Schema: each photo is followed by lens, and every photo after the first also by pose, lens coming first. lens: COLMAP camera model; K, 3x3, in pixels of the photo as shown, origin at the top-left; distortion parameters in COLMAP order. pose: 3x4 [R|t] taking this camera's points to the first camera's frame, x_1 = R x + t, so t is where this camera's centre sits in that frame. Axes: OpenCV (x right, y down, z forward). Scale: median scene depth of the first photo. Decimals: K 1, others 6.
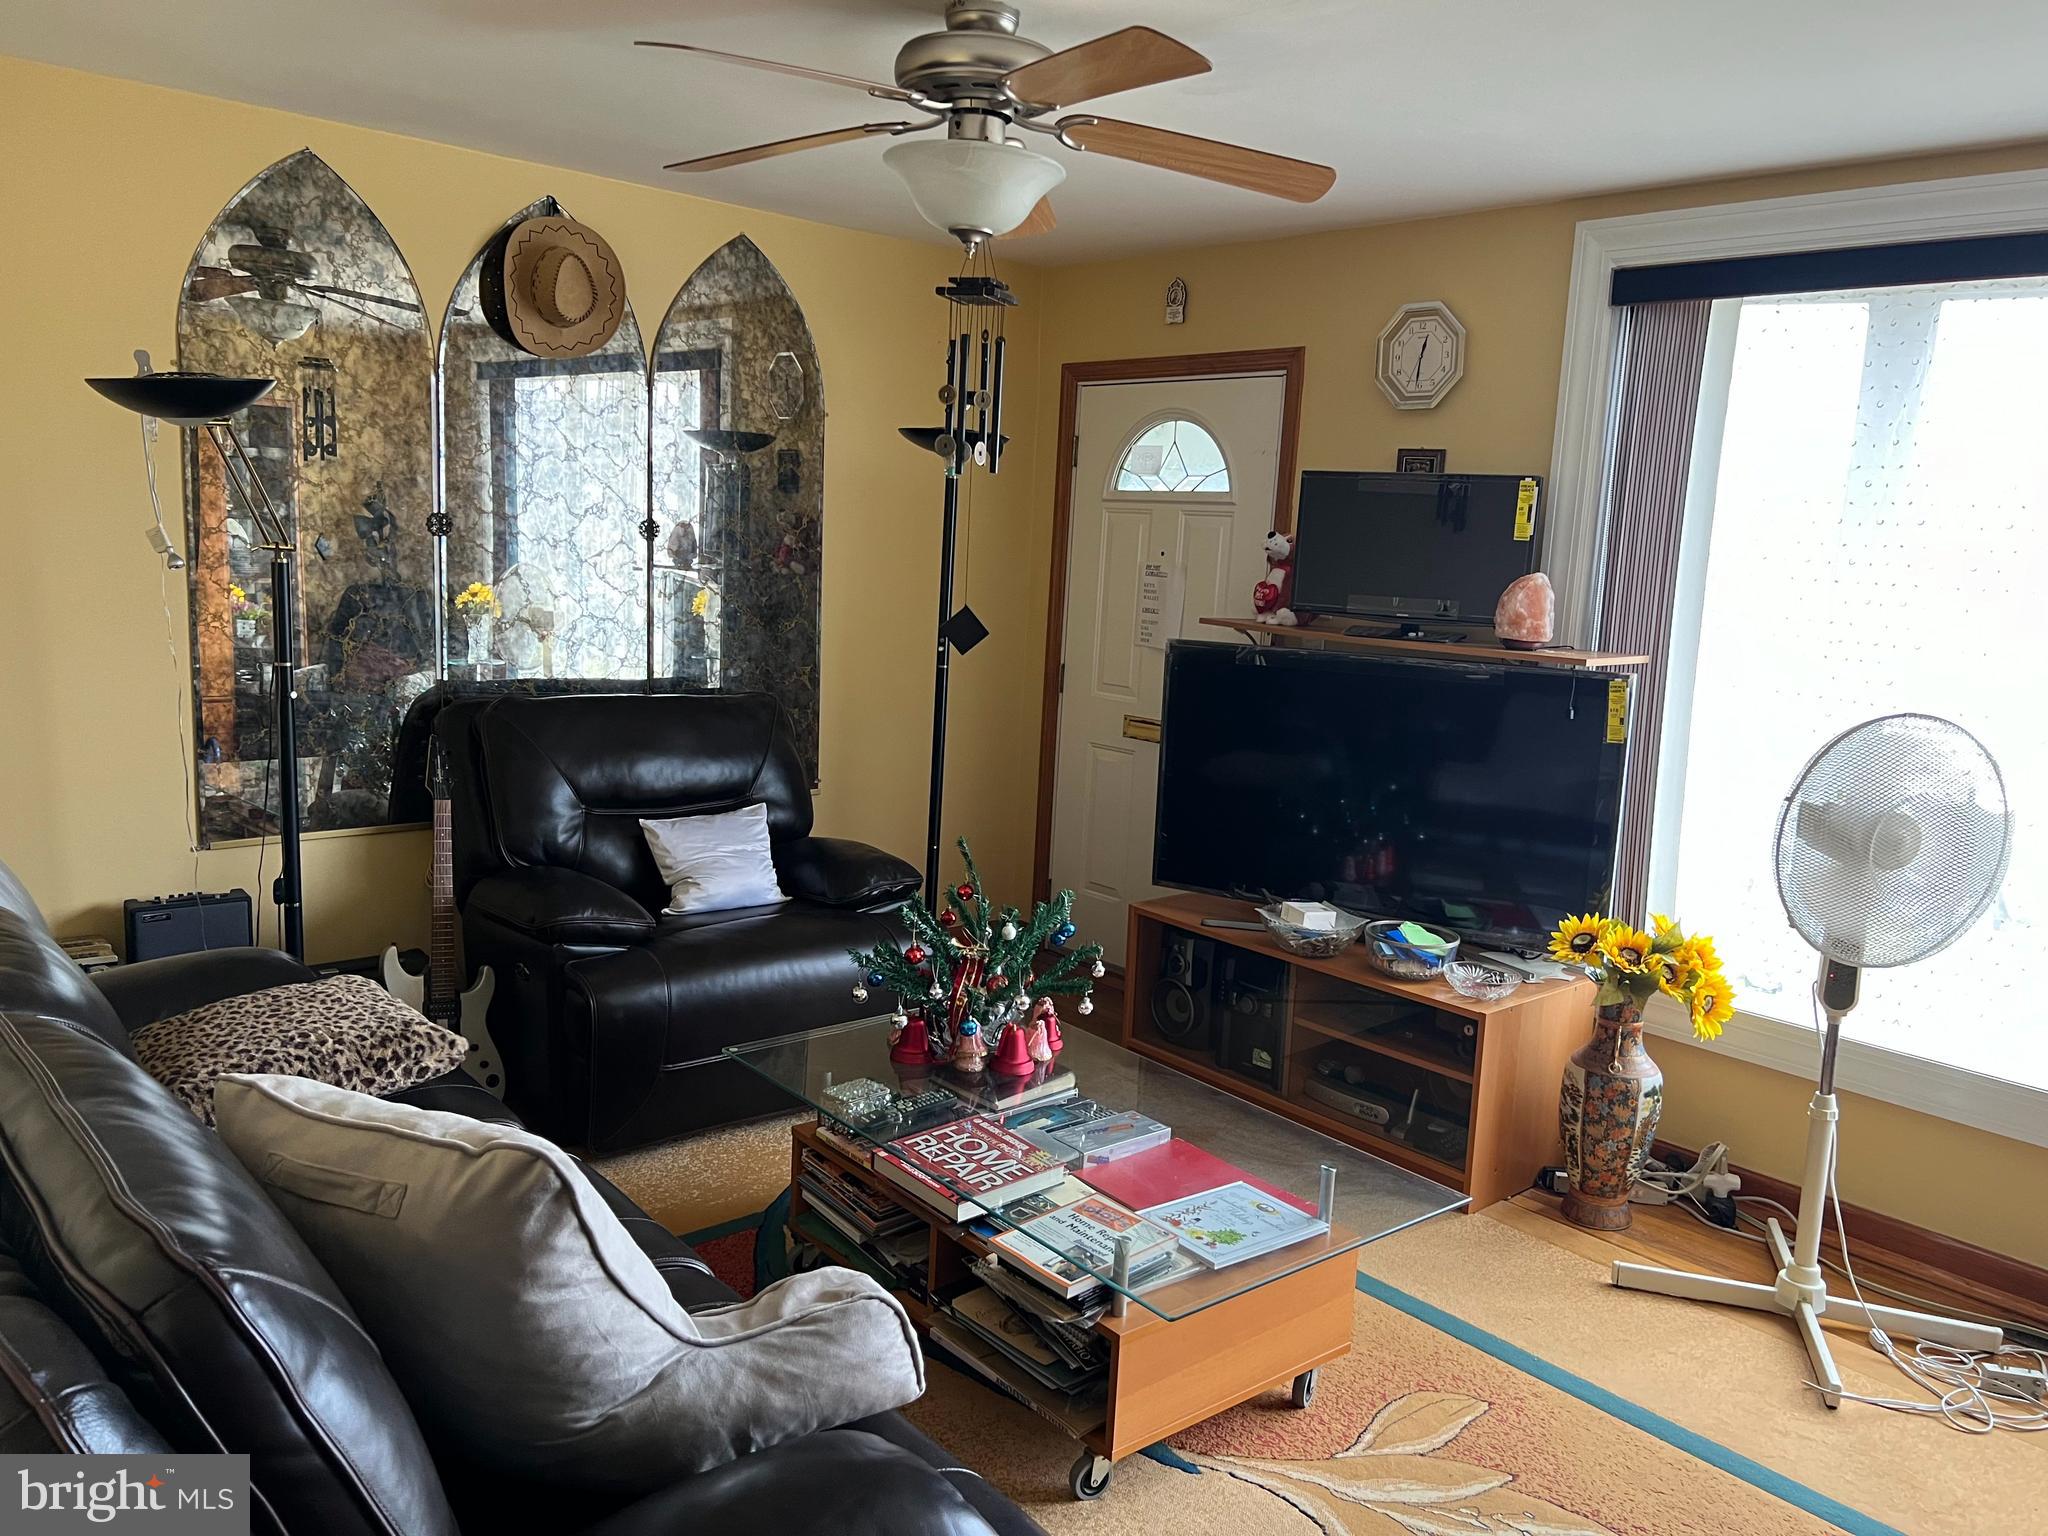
lens RADIAL K [[1533.1, 0, 1017.0], [0, 1533.1, 766.3], [0, 0, 1]] dist [0.051114, -0.056998]
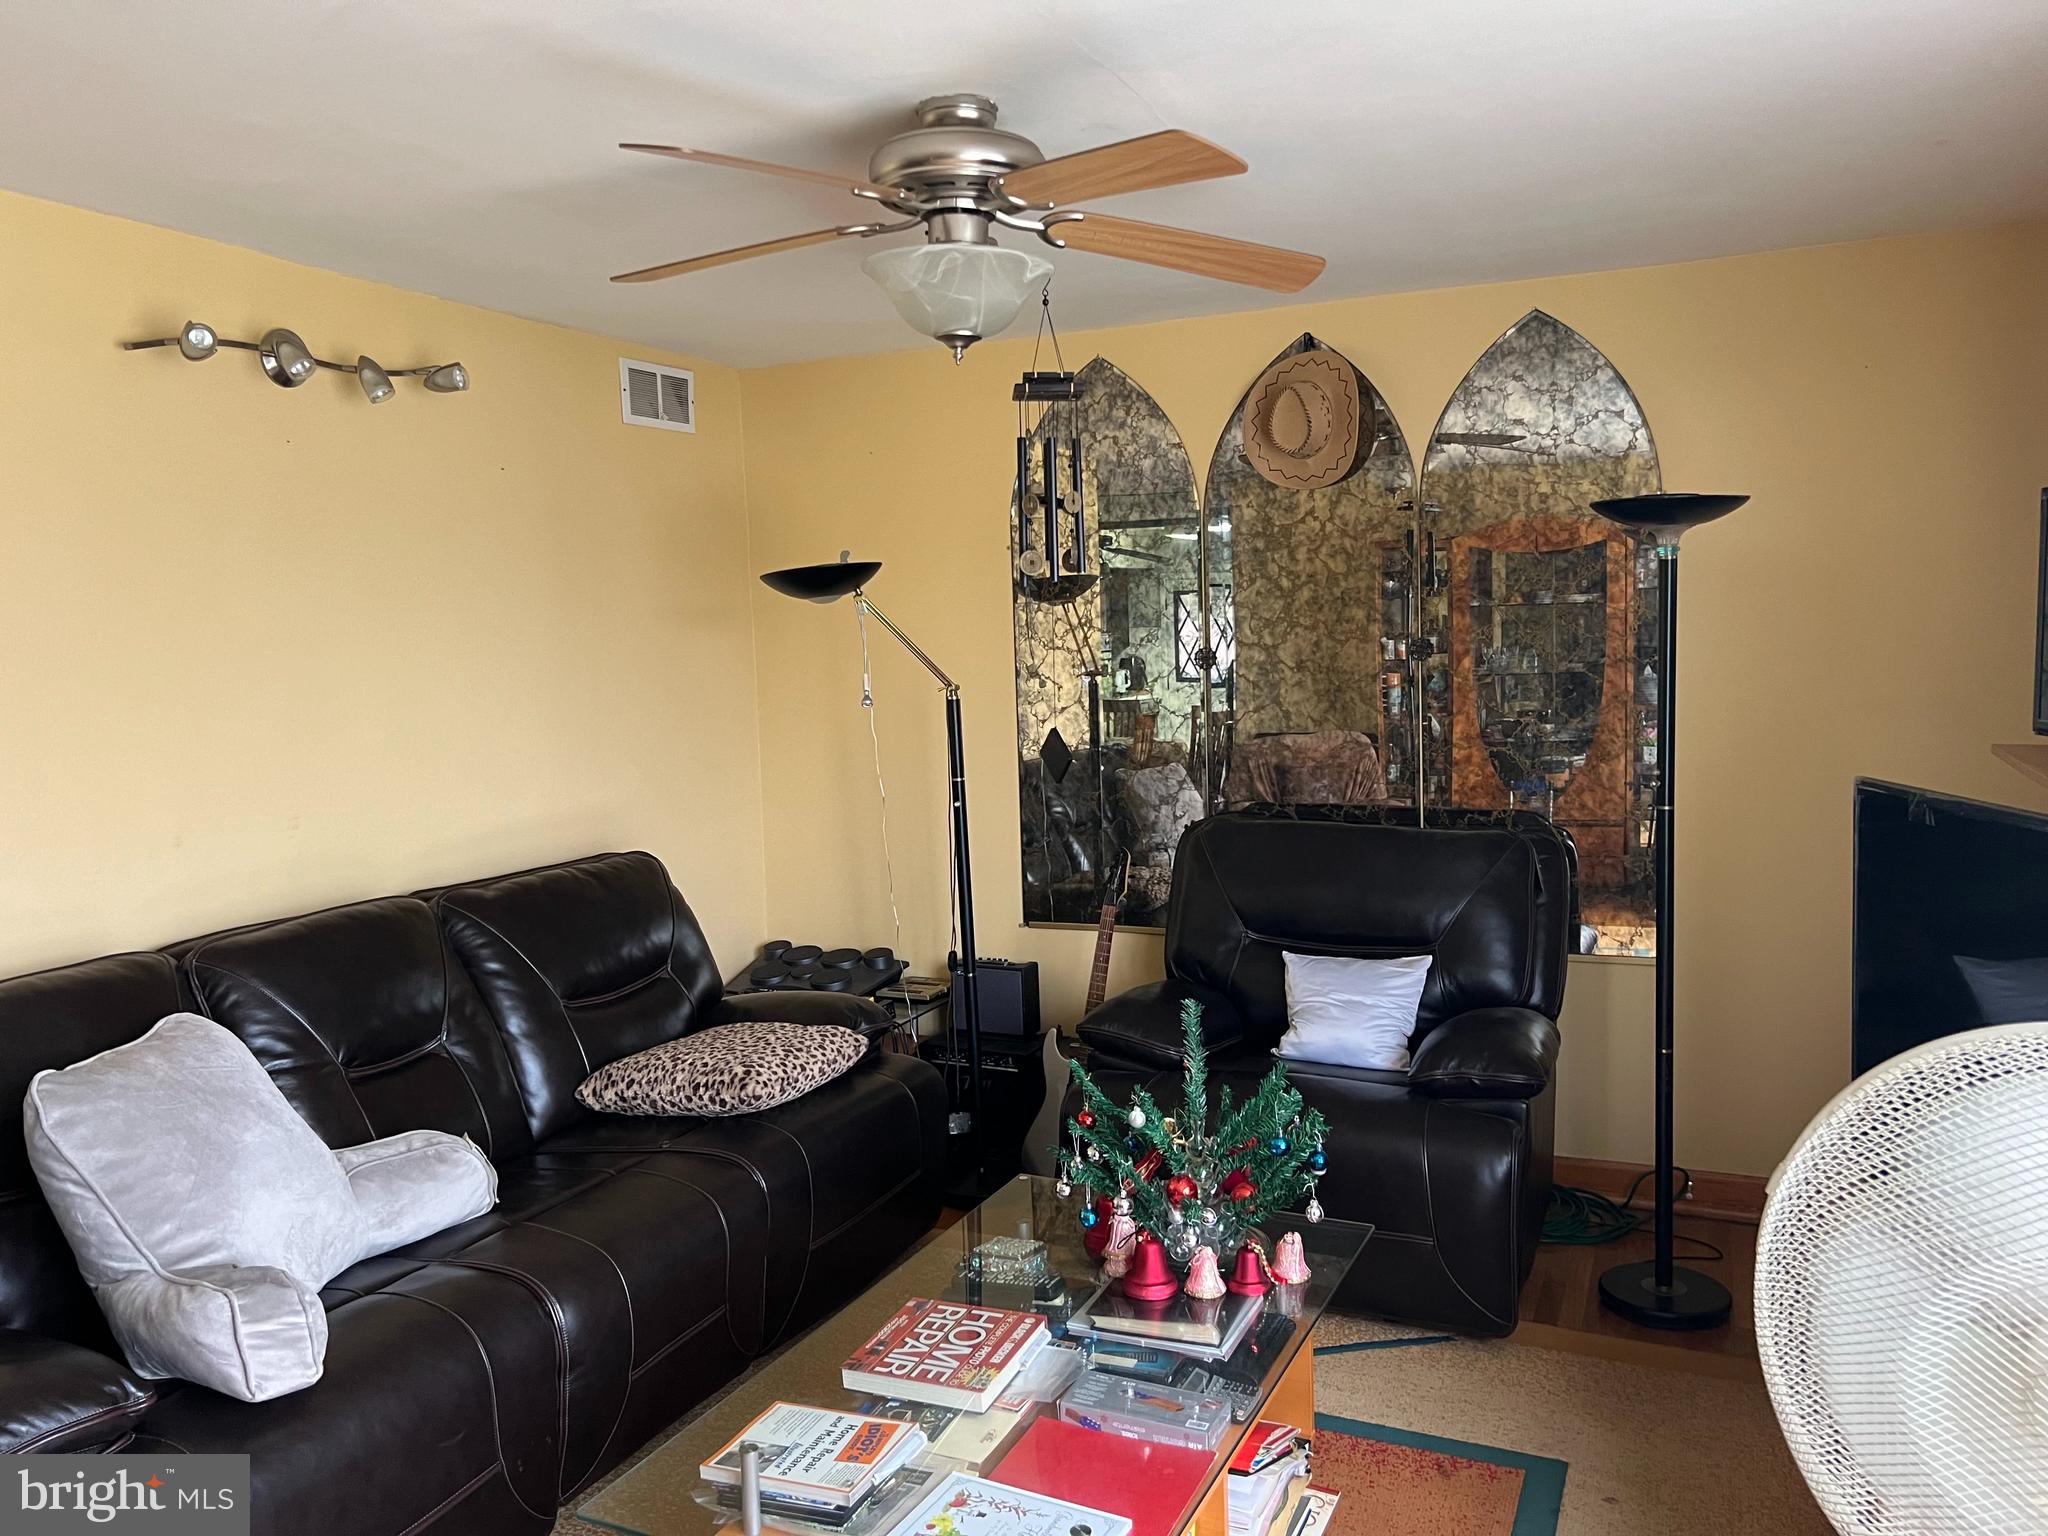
lens RADIAL K [[1512.6, 0, 1024.0], [0, 1512.6, 768.0], [0, 0, 1]] dist [0.004142, -0.000706]
pose [[0.417157, 0.016081, -0.908692, 0.574634], [-0.089287, 0.995732, -0.023368, -0.045962], [0.904438, 0.090883, 0.416812, 0.472916]]
